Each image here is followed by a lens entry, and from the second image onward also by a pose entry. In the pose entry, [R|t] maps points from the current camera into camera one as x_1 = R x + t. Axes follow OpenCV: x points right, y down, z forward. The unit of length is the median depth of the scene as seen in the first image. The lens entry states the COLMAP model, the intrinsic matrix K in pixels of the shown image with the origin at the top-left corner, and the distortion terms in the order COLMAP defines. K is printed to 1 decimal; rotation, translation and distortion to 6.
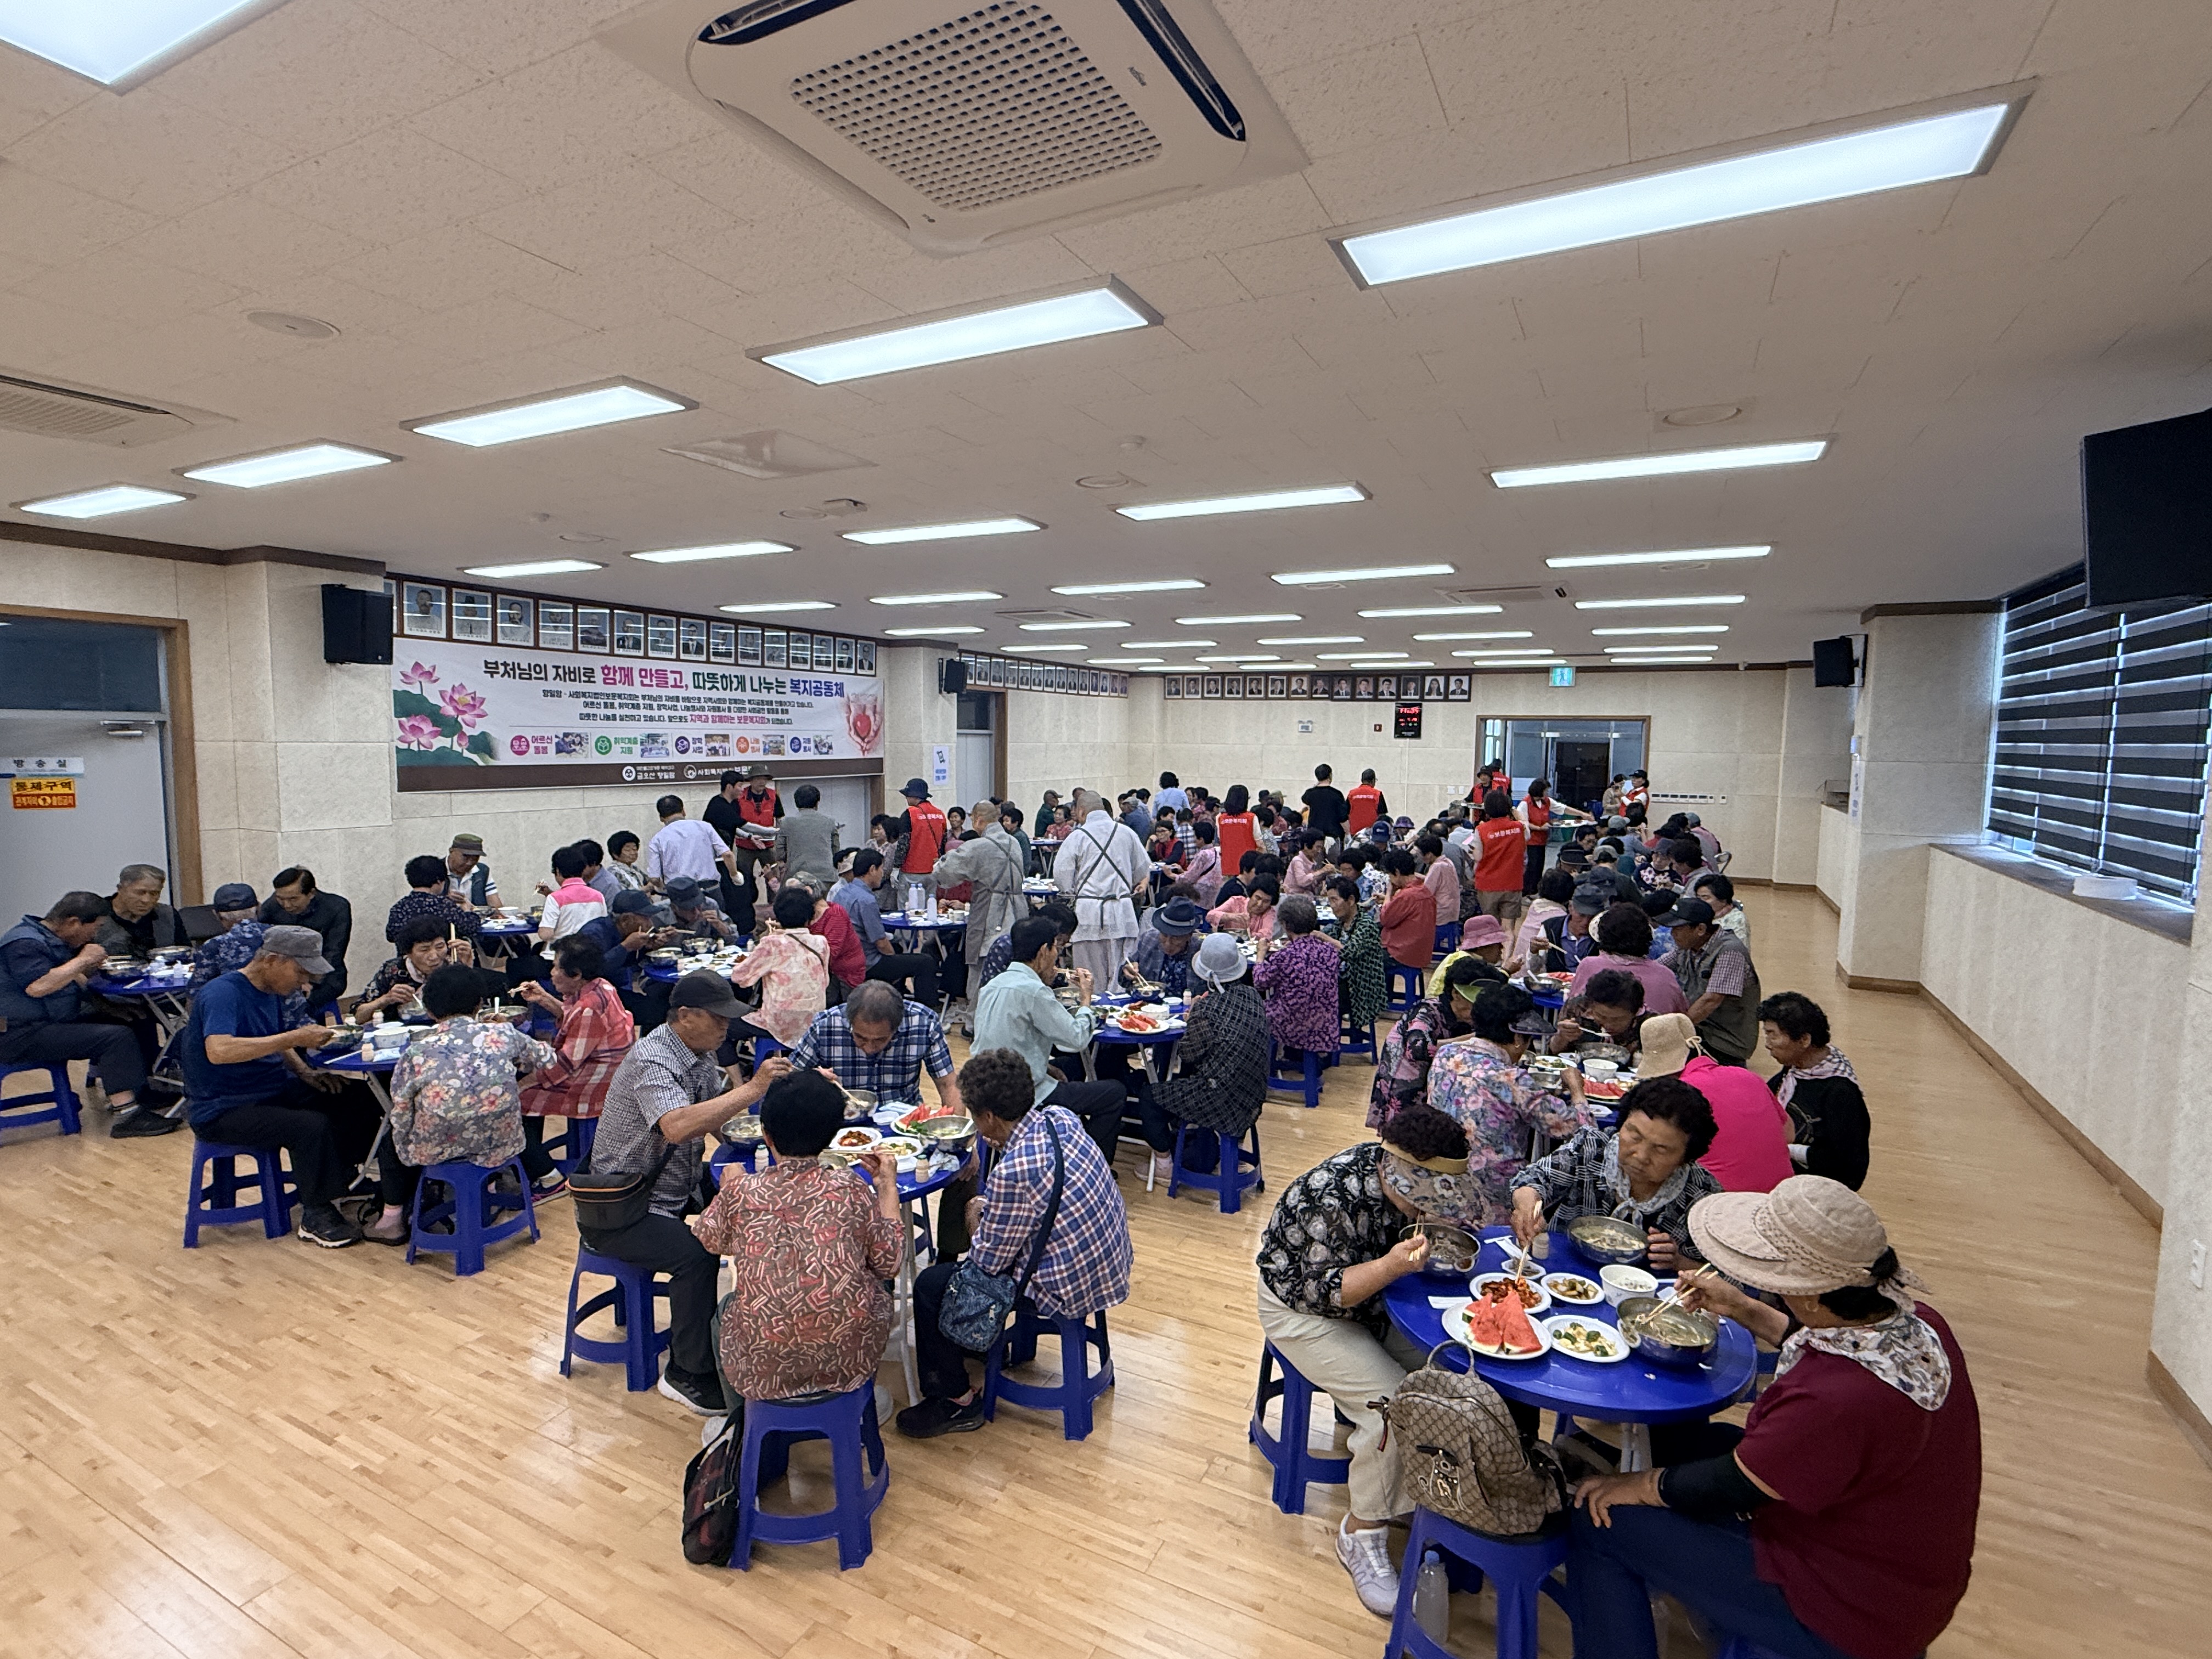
lens RADIAL K [[1049.3, 0, 1074.4], [0, 1049.3, 817.6], [0, 0, 1]] dist [0.001149, 0.000509]
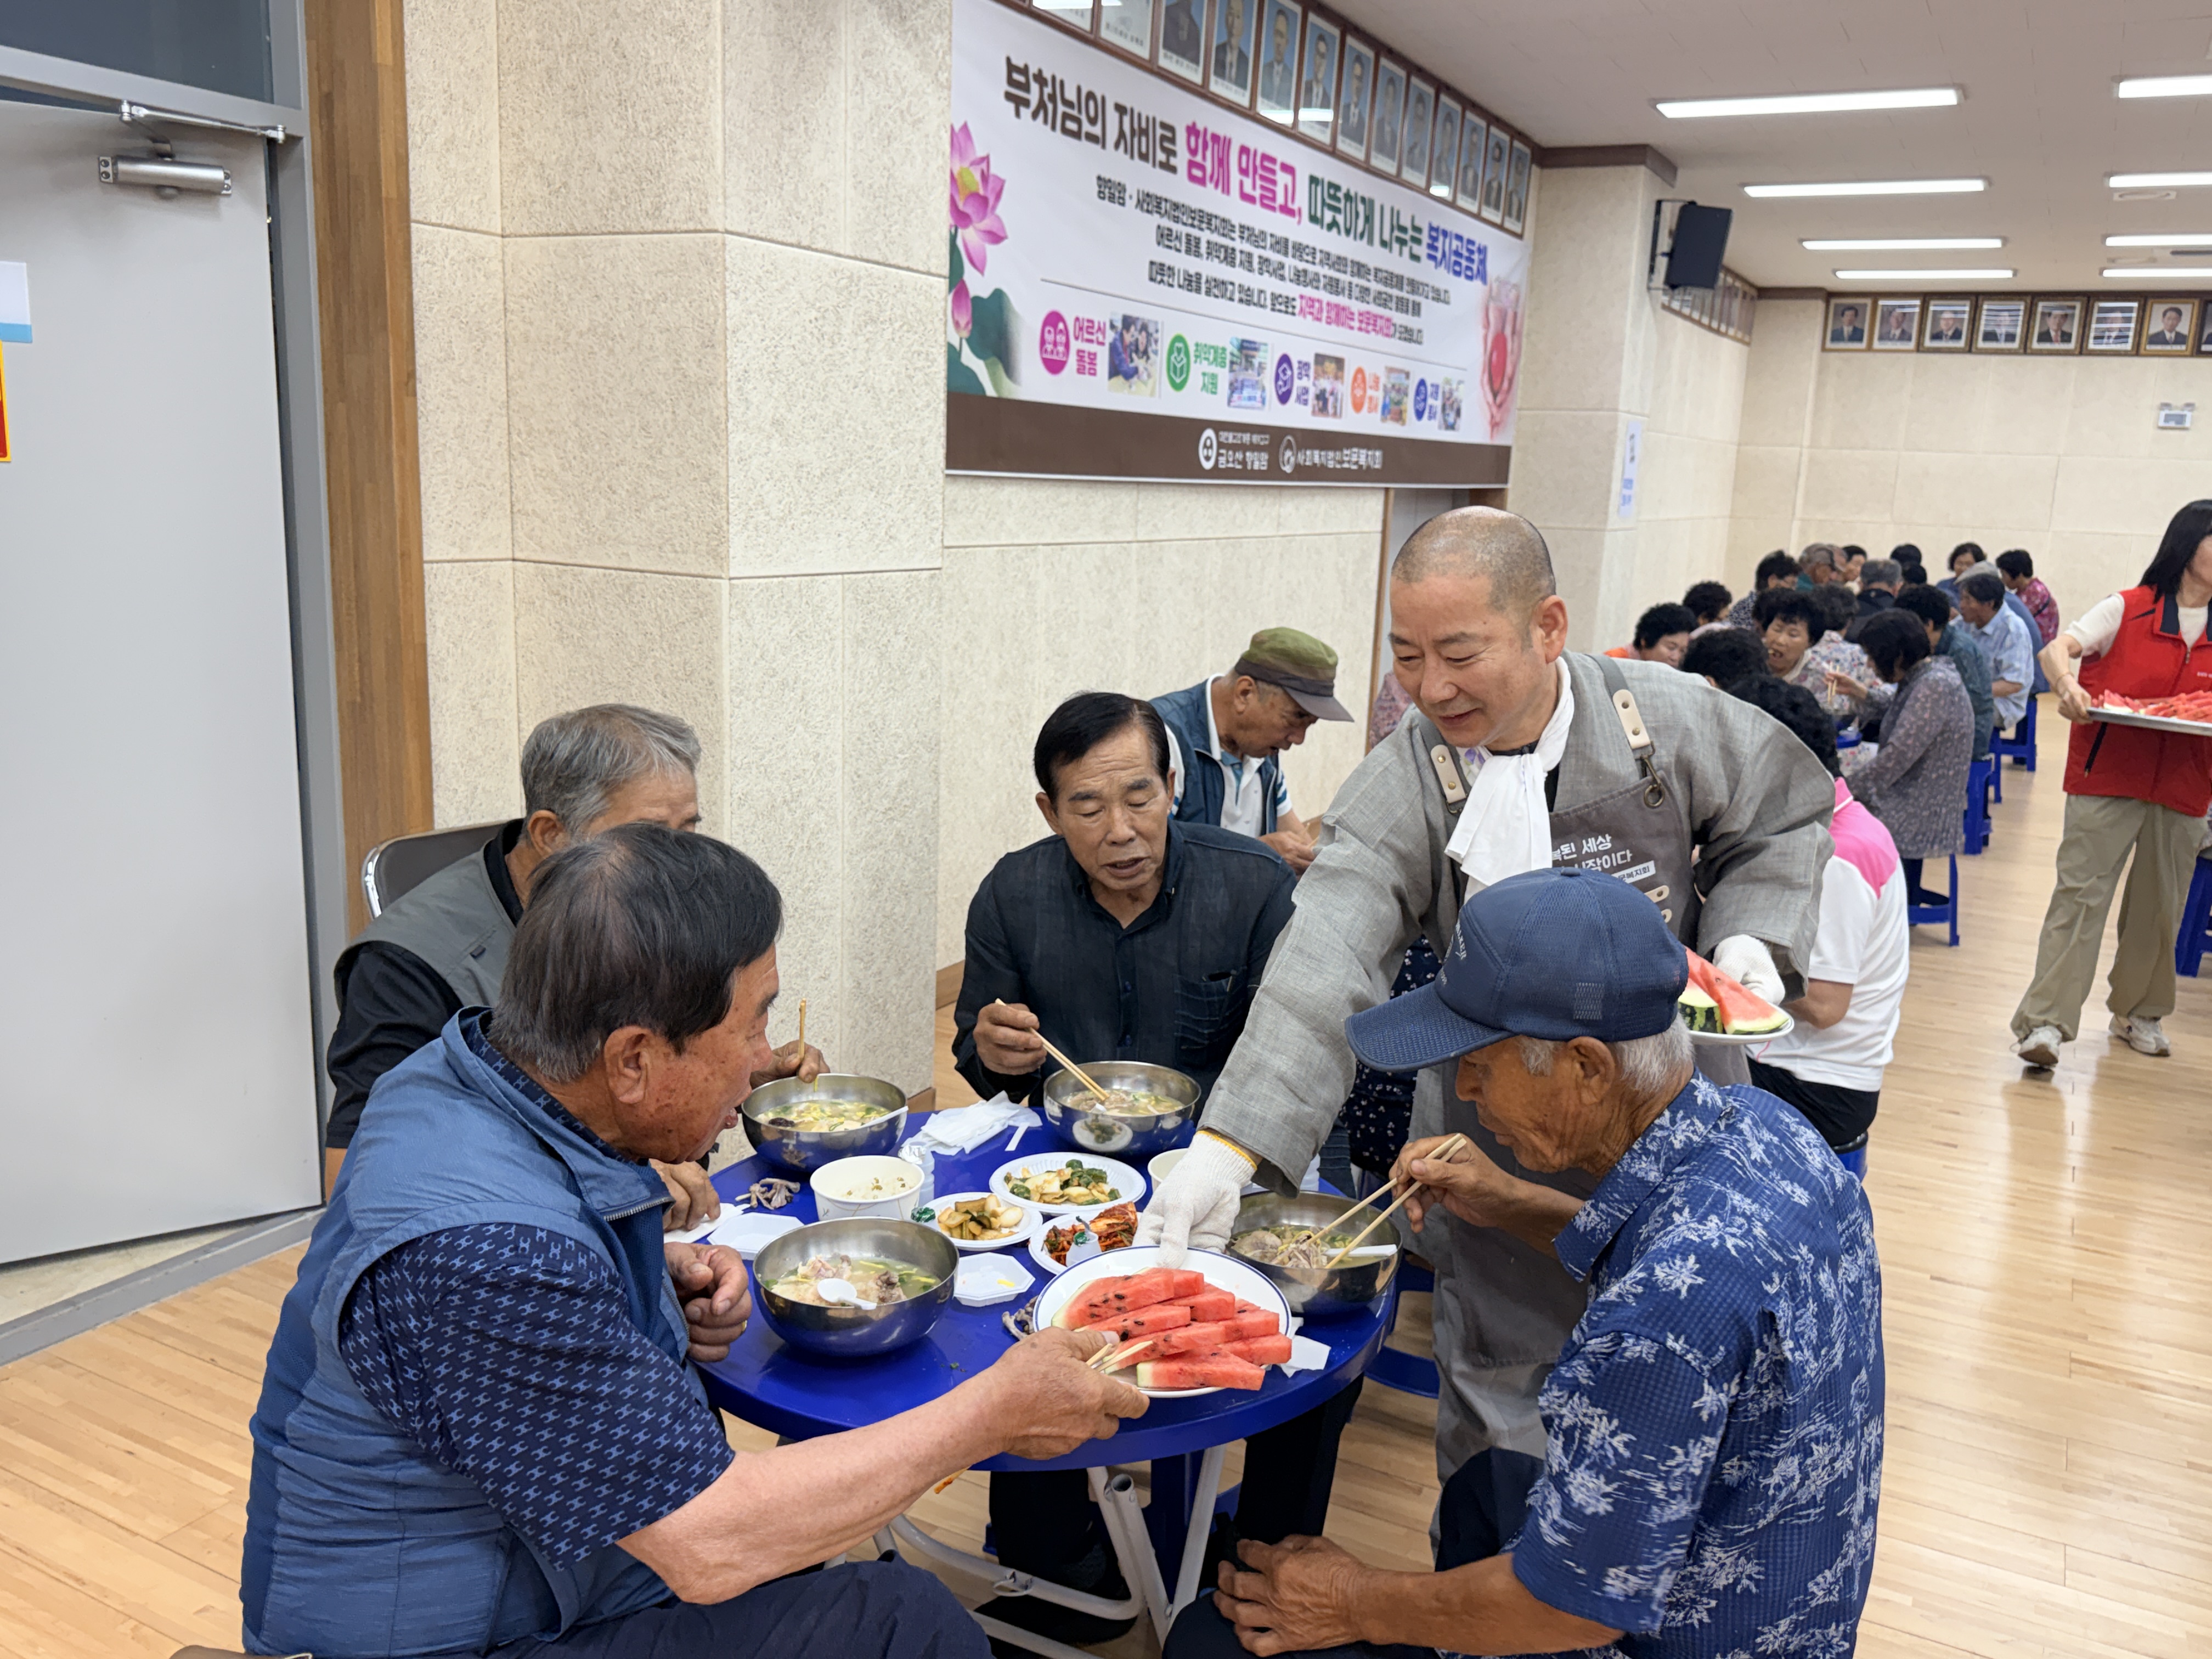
lens RADIAL K [[1832.4, 0, 1106.0], [0, 1832.4, 829.5], [0, 0, 1]] dist [0.064936, -0.005719]
pose [[0.998993, 0.031303, 0.032139, -0.446544], [-0.034984, 0.992009, 0.121224, 0.011413], [-0.028088, -0.122226, 0.992105, 0.338538]]
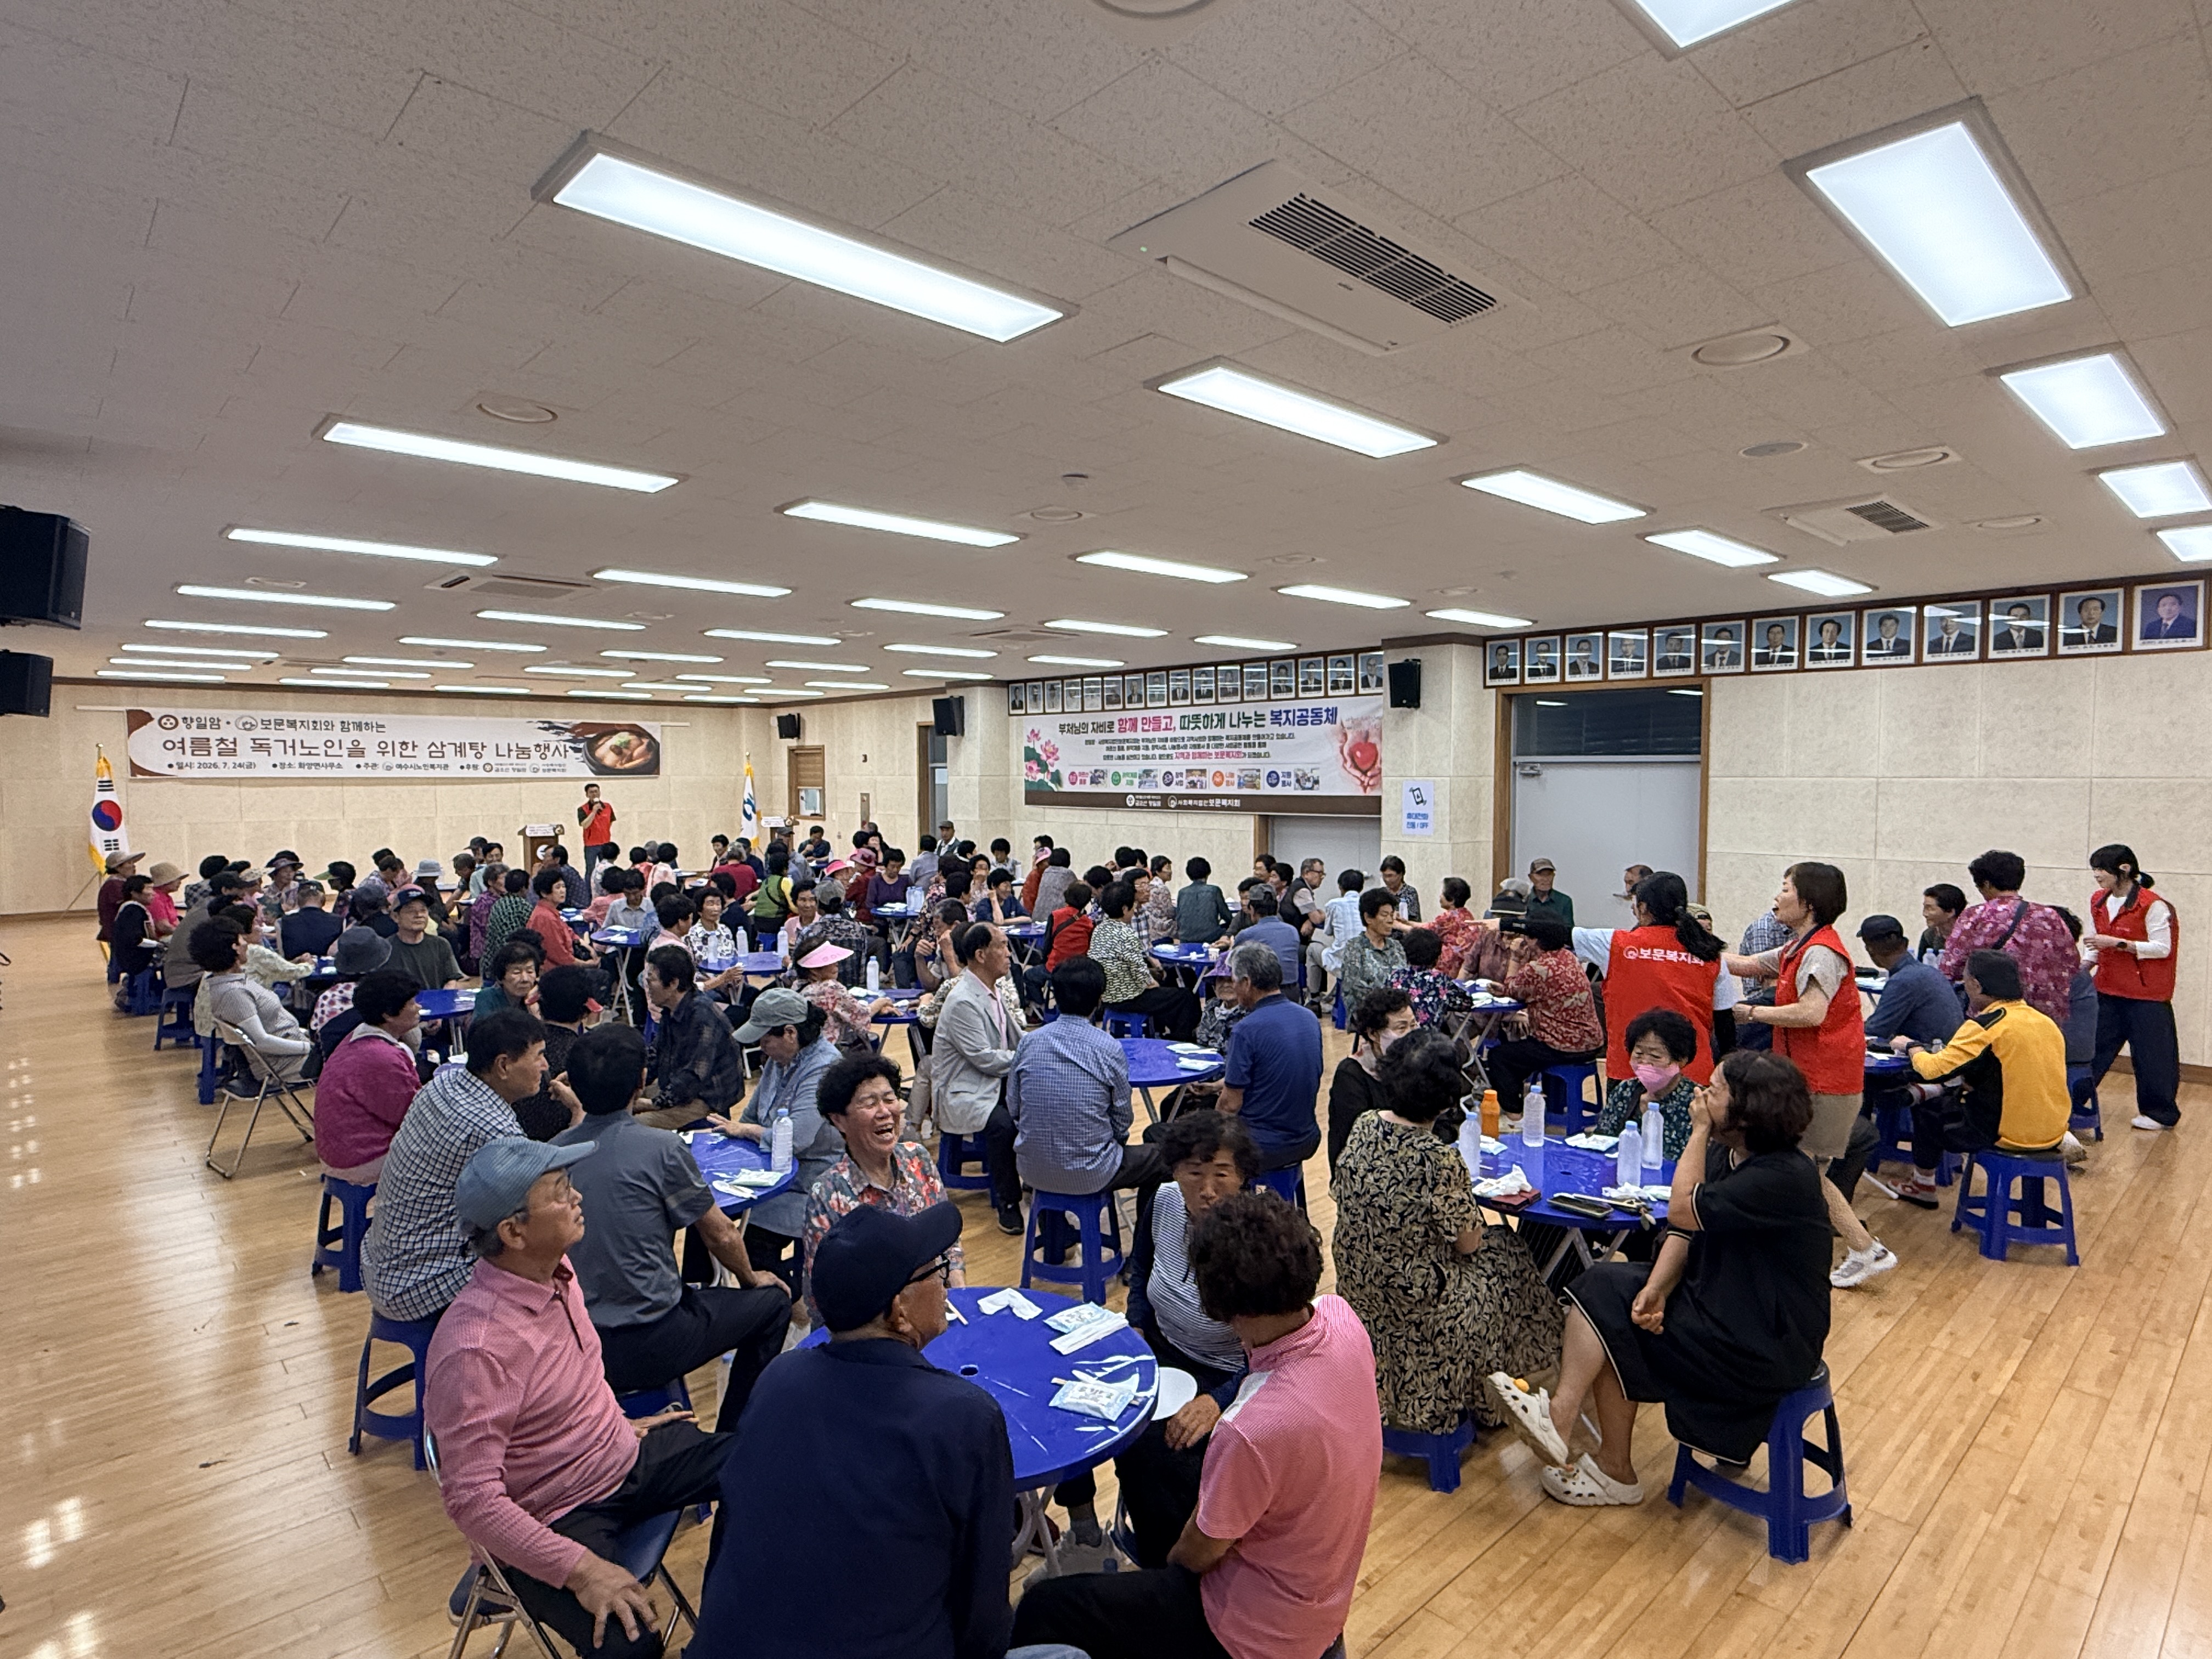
lens RADIAL K [[1169.1, 0, 1106.0], [0, 1169.1, 829.5], [0, 0, 1]] dist [-0.001185, 0.000154]
pose [[-0.301623, 0.034368, -0.952808, 0.884432], [-0.076205, 0.995284, 0.060024, -0.084765], [0.950377, 0.090713, -0.297581, 1.312185]]
